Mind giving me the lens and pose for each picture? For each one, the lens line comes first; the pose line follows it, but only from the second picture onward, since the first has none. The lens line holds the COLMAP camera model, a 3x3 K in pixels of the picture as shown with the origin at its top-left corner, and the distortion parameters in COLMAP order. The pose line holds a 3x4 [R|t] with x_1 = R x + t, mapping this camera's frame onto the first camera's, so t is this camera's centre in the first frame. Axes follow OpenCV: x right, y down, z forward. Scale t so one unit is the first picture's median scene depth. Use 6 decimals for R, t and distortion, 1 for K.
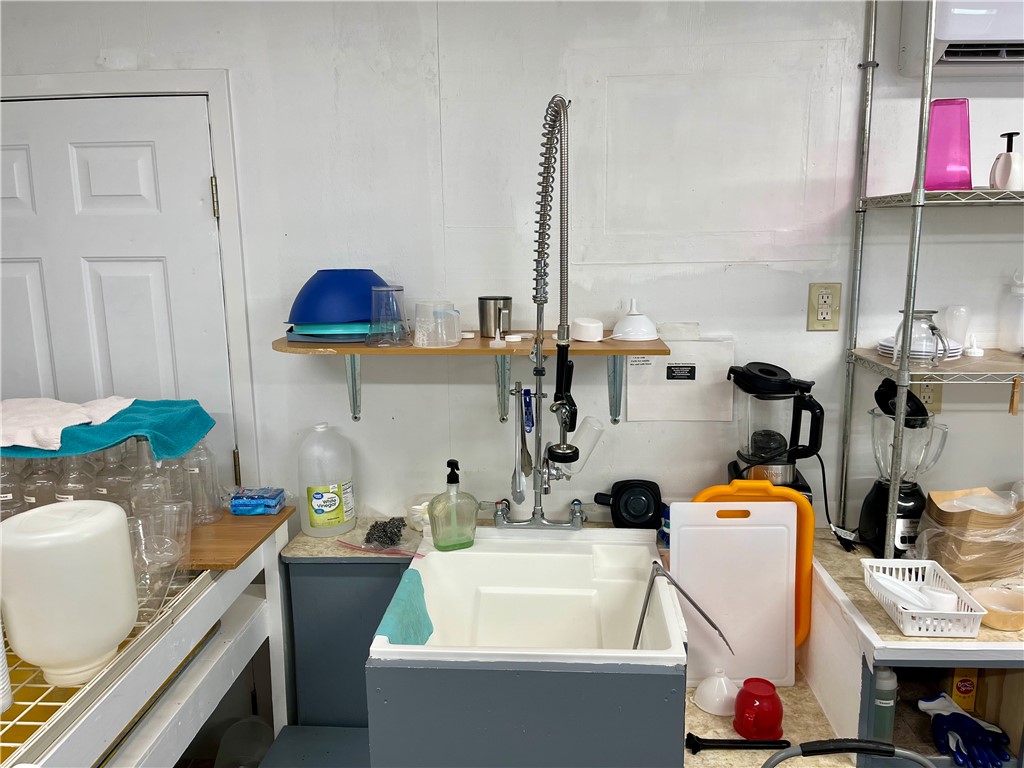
lens RADIAL K [[870.4, 0, 511.8], [0, 870.4, 386.5], [0, 0, 1]] dist [0.015367, 0.005592]
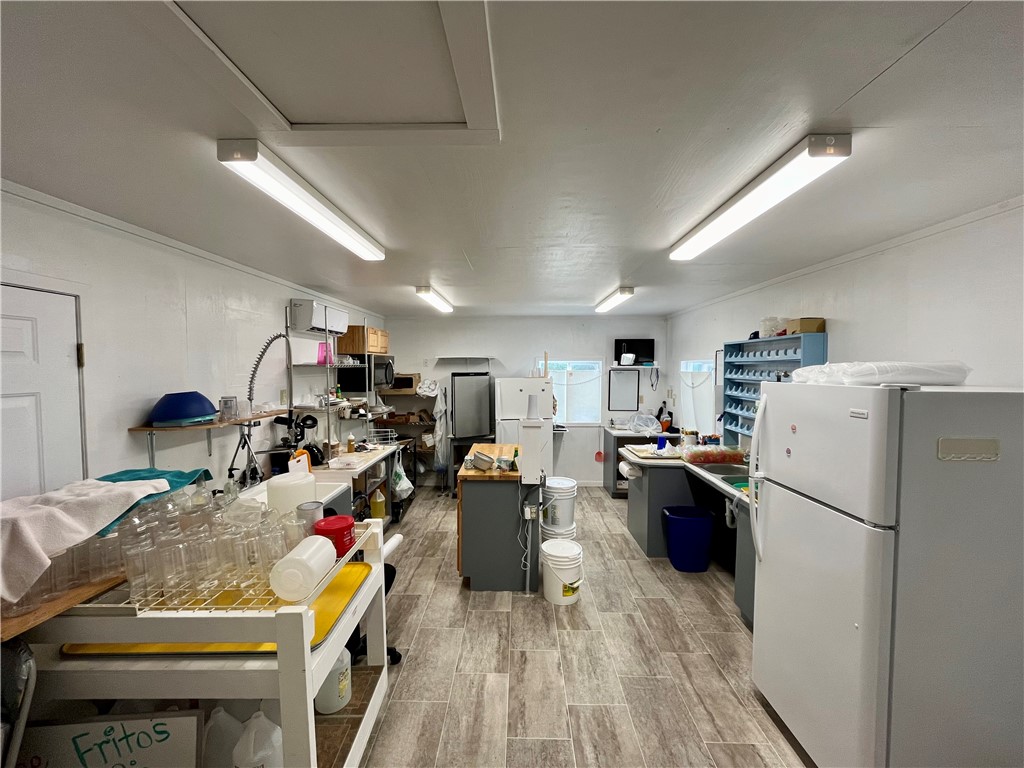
lens RADIAL K [[420.9, 0, 512.9], [0, 420.9, 386.1], [0, 0, 1]] dist [-0.001623, -0.000104]
pose [[-0.060789, -0.028835, 0.997734, -1.249280], [0.193105, 0.980358, 0.040099, -0.032698], [-0.979293, 0.195105, -0.054027, 0.253922]]
